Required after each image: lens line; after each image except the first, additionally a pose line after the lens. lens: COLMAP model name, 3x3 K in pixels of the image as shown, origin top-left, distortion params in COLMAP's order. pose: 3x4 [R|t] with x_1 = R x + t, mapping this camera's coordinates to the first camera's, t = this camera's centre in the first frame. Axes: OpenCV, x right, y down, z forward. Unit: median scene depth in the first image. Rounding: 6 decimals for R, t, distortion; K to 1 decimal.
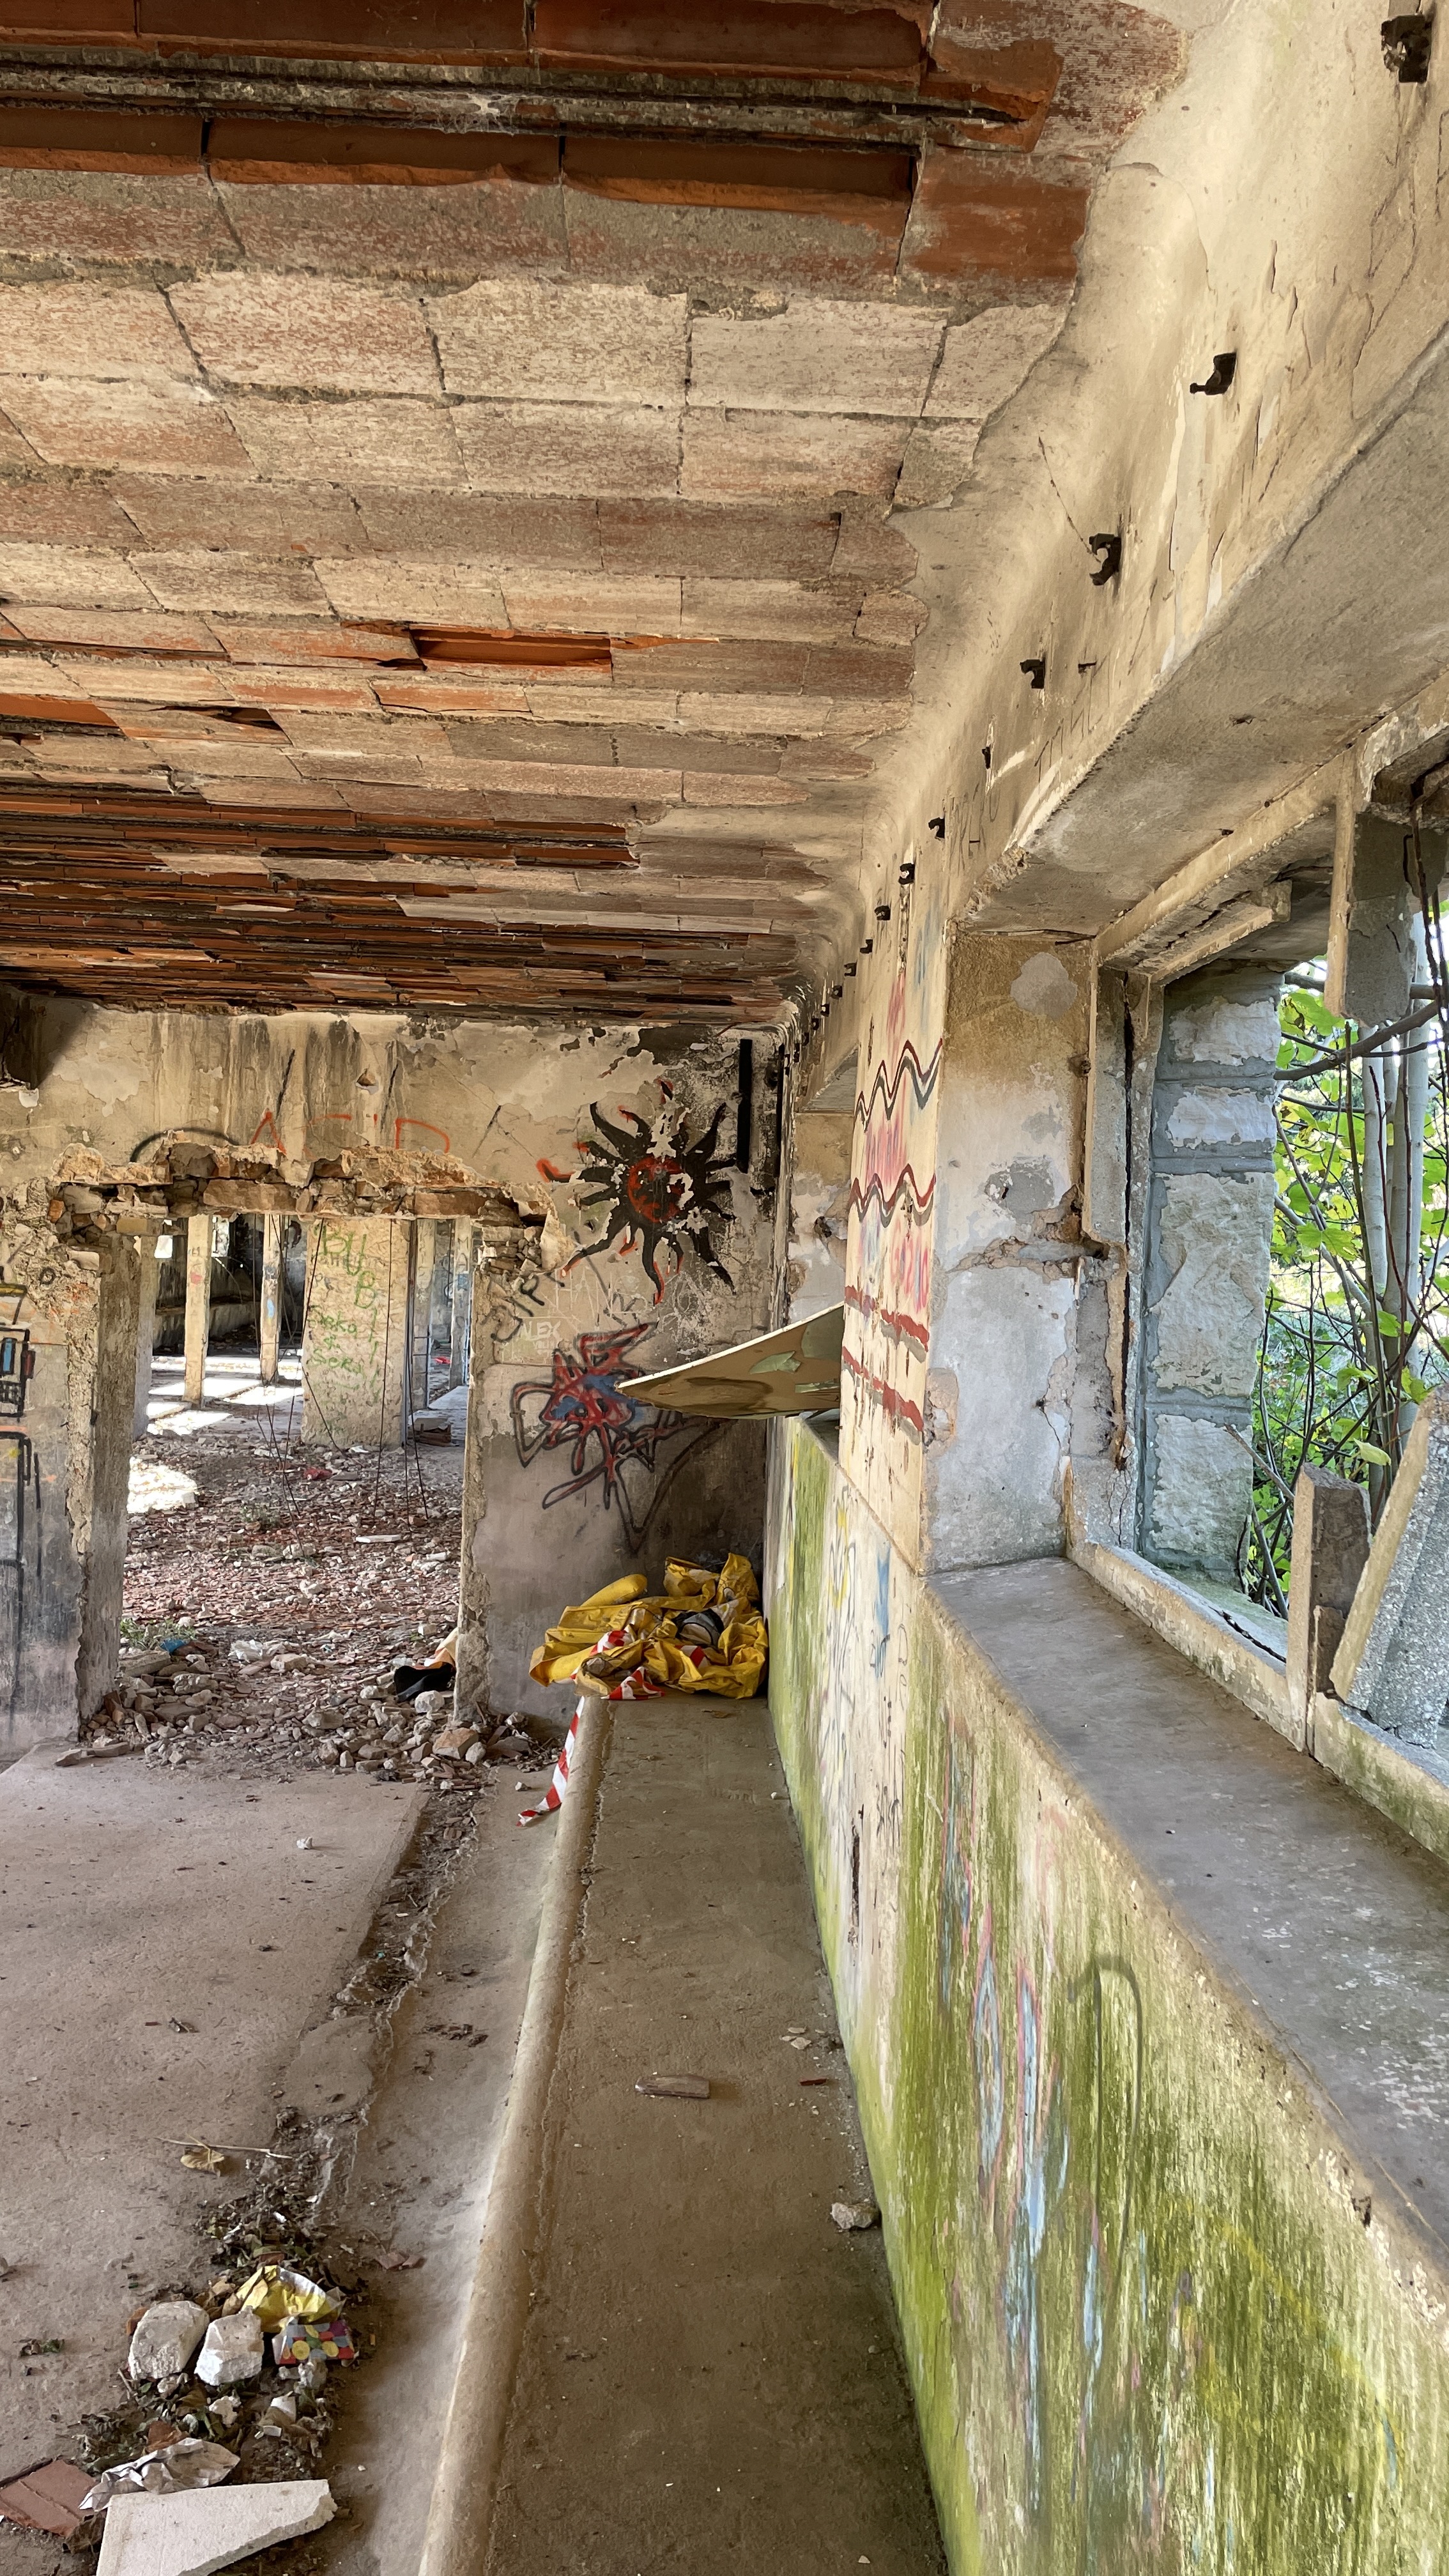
lens RADIAL K [[1942.7, 0, 718.9], [0, 1942.7, 1277.7], [0, 0, 1]] dist [0.097556, -0.121496]
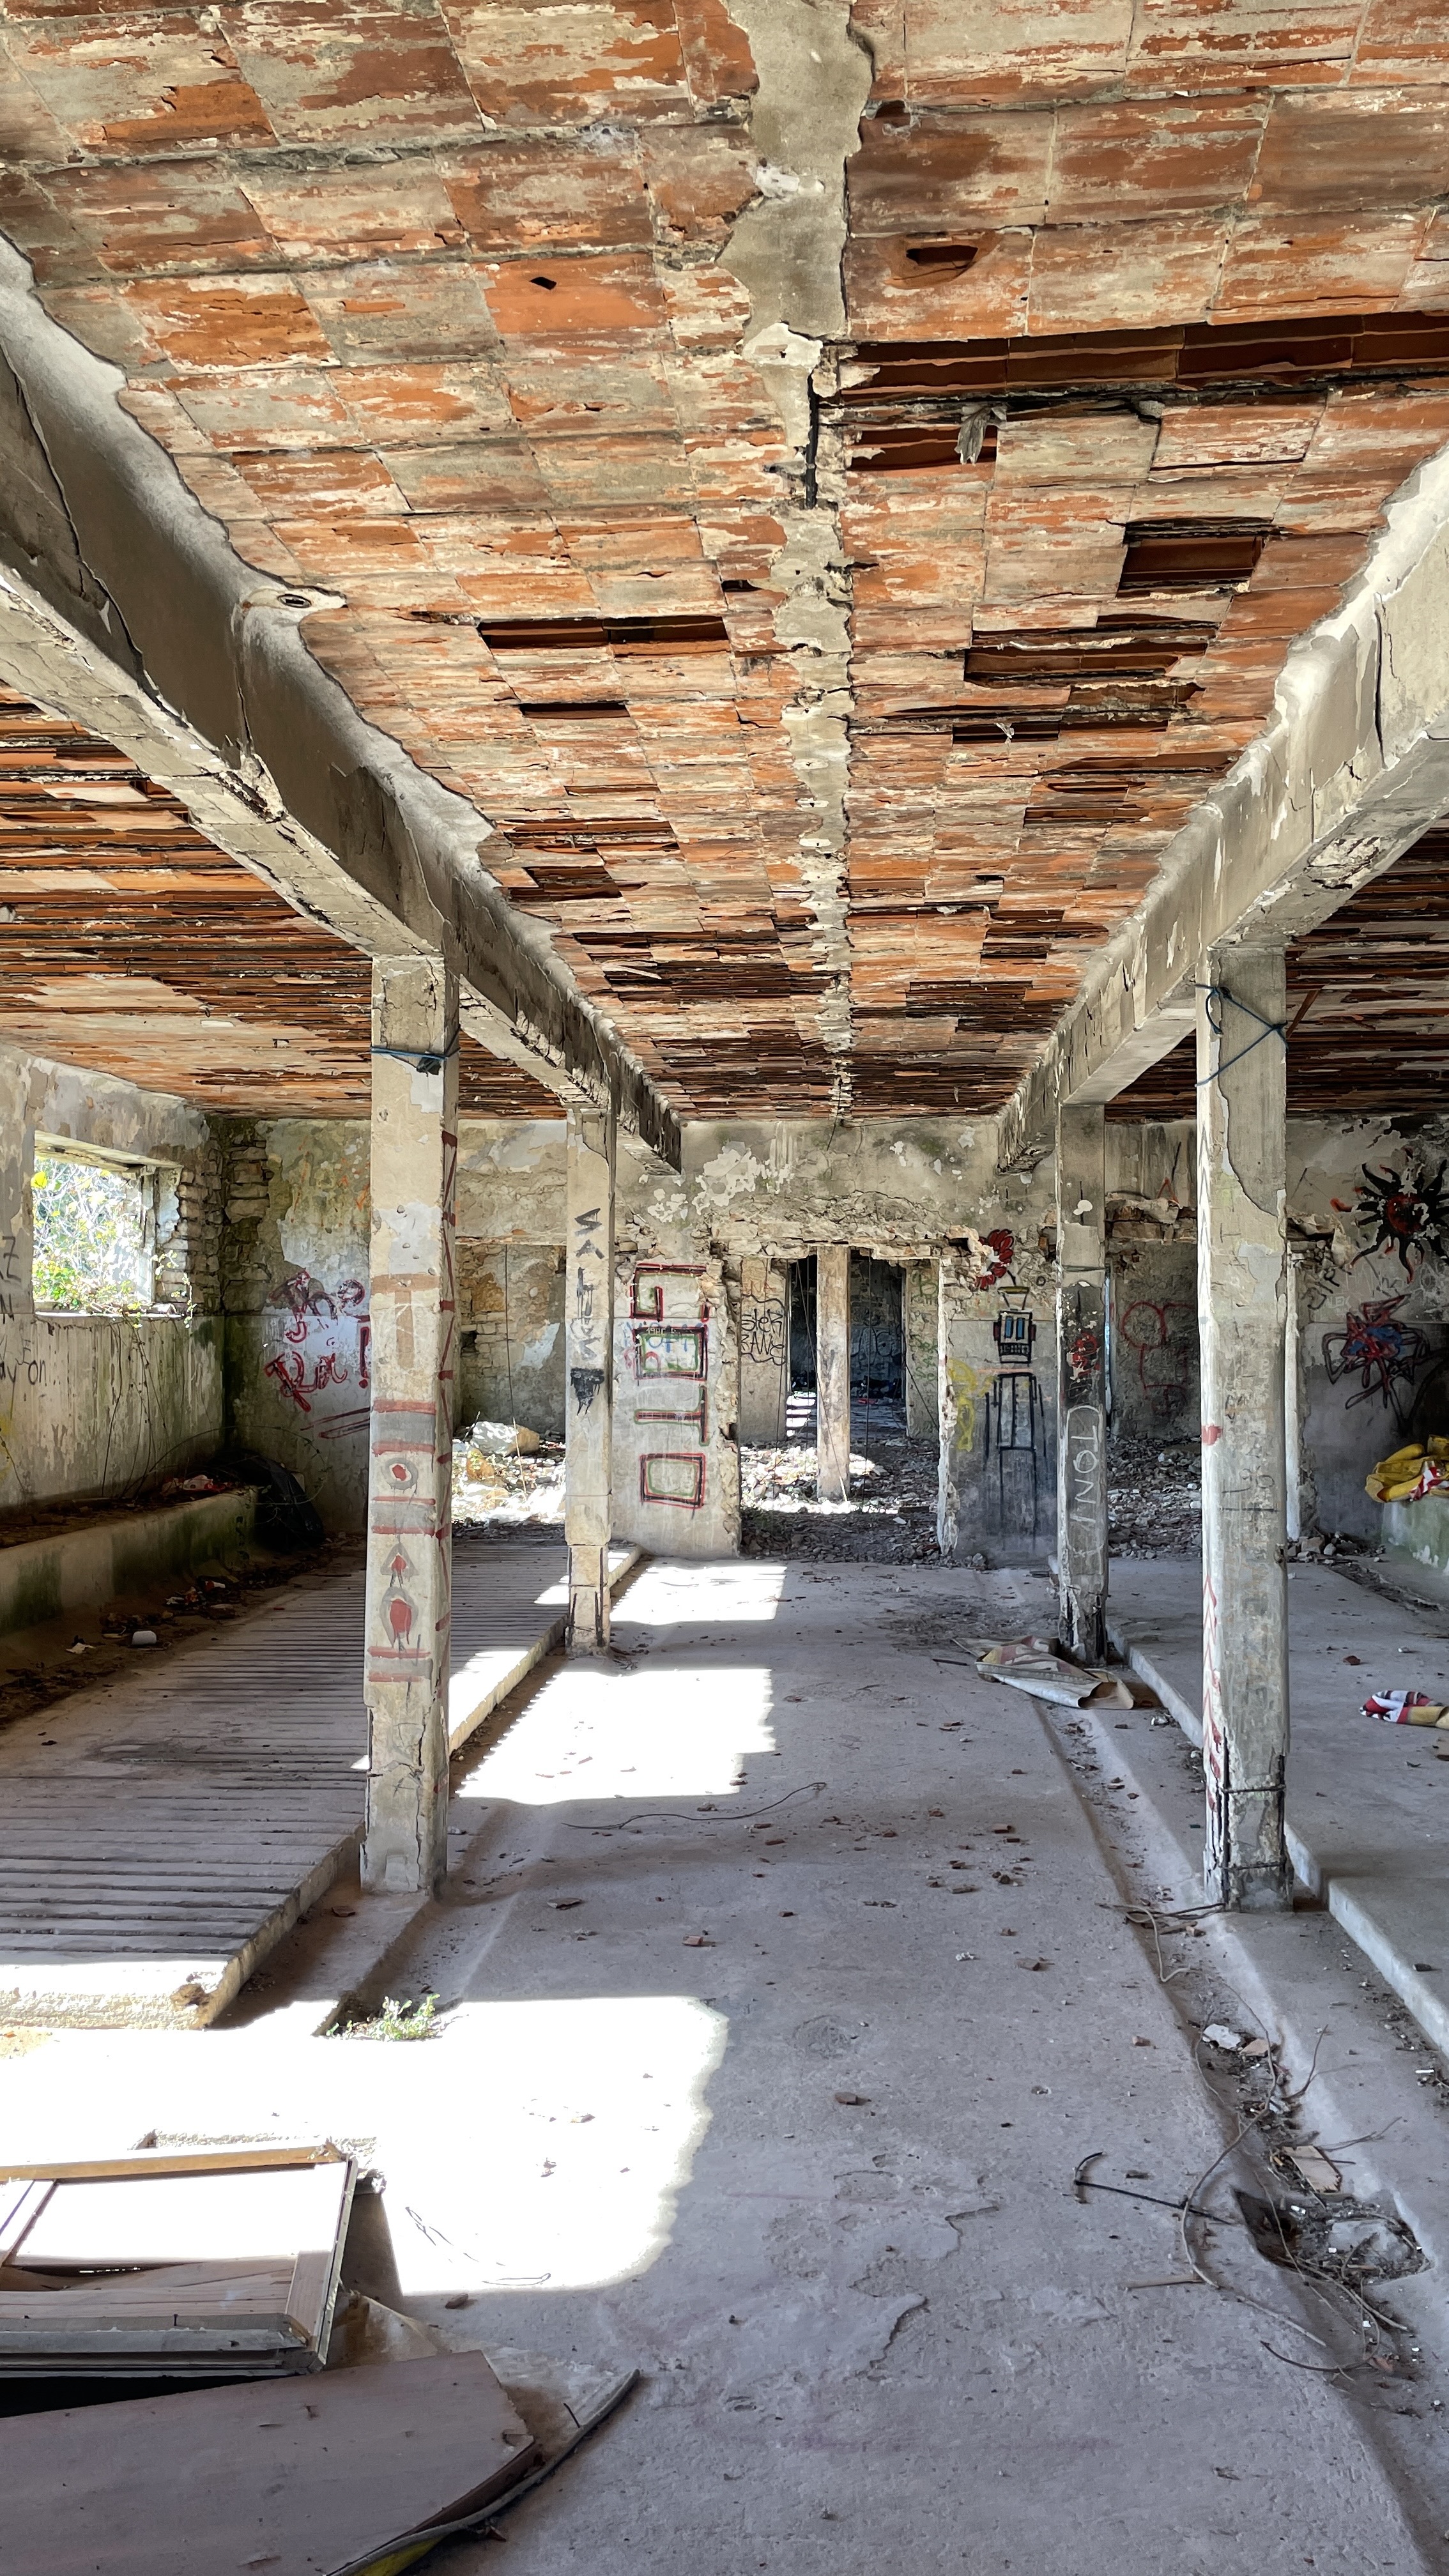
lens RADIAL K [[1942.7, 0, 705.9], [0, 1942.7, 1269.0], [0, 0, 1]] dist [0.097556, -0.121496]
pose [[0.993867, -0.043861, -0.101509, -0.456981], [0.039228, 0.998115, -0.047197, 0.057194], [0.103387, 0.042926, 0.993714, -0.720356]]
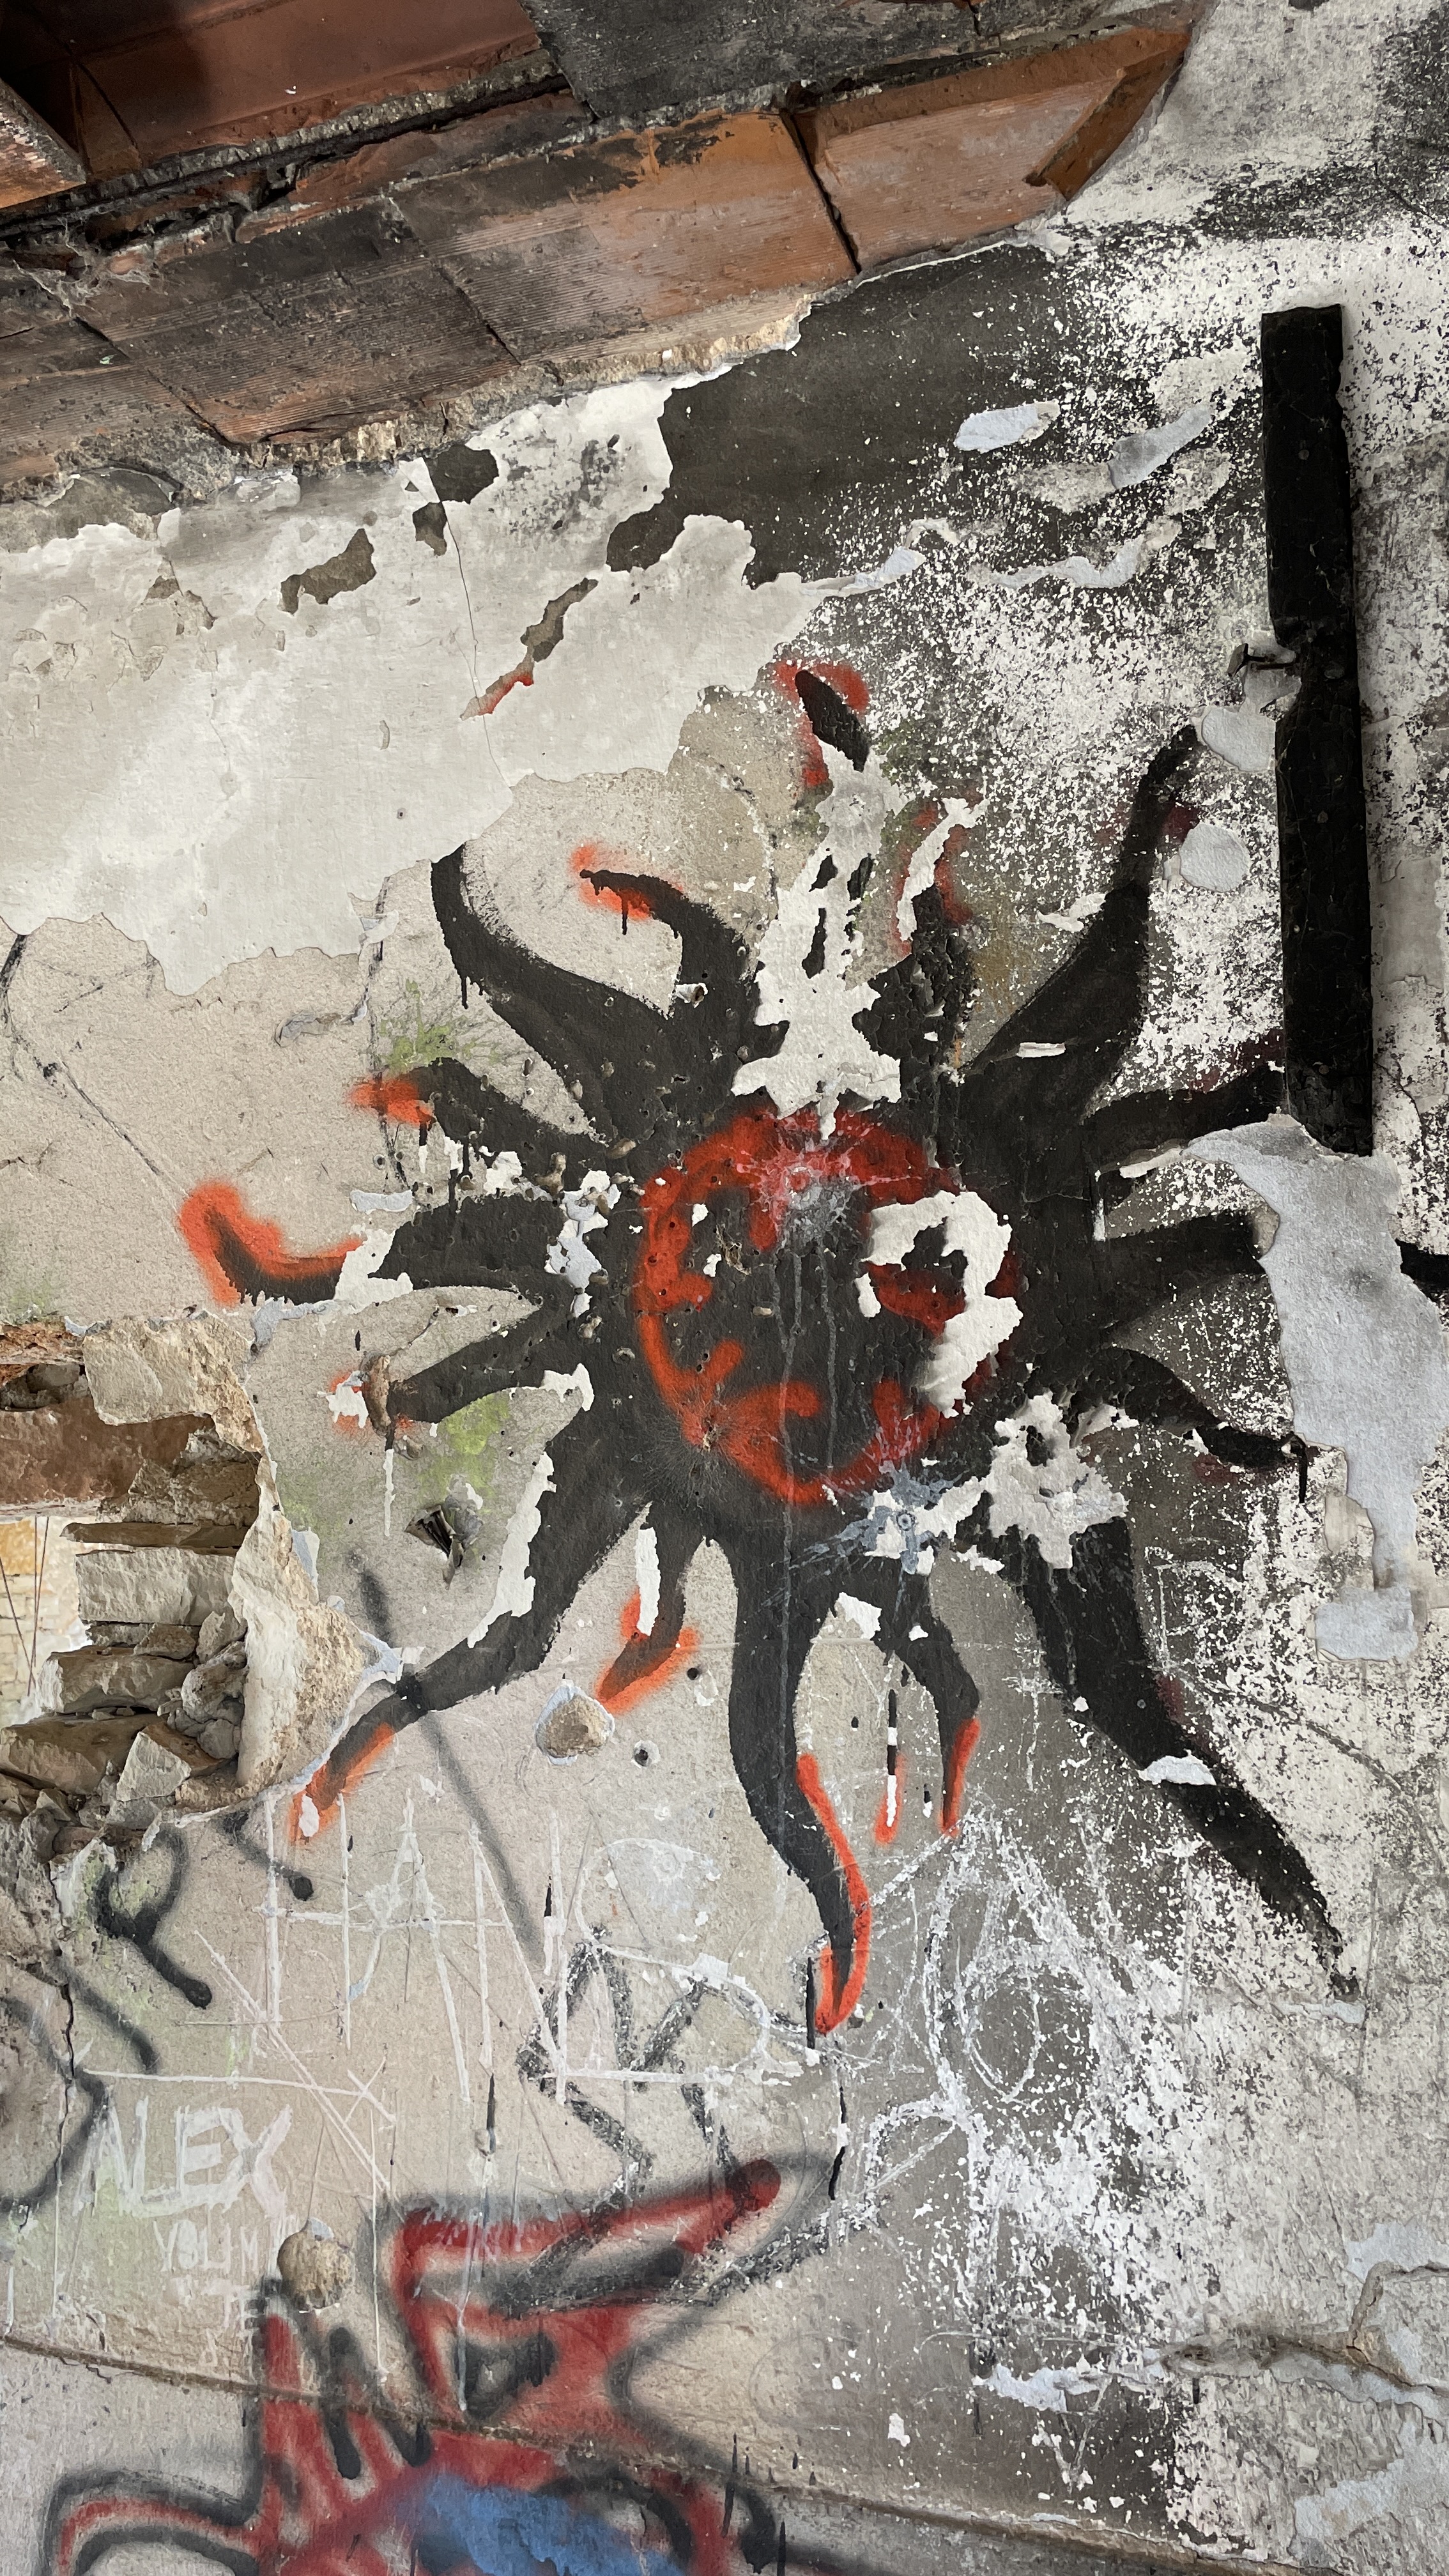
lens RADIAL K [[1942.7, 0, 722.0], [0, 1942.7, 1268.0], [0, 0, 1]] dist [0.097556, -0.121496]
pose [[0.929290, -0.078531, -0.360906, 0.021969], [0.028218, 0.989375, -0.142623, -0.024939], [0.368271, 0.122354, 0.921632, 0.844986]]
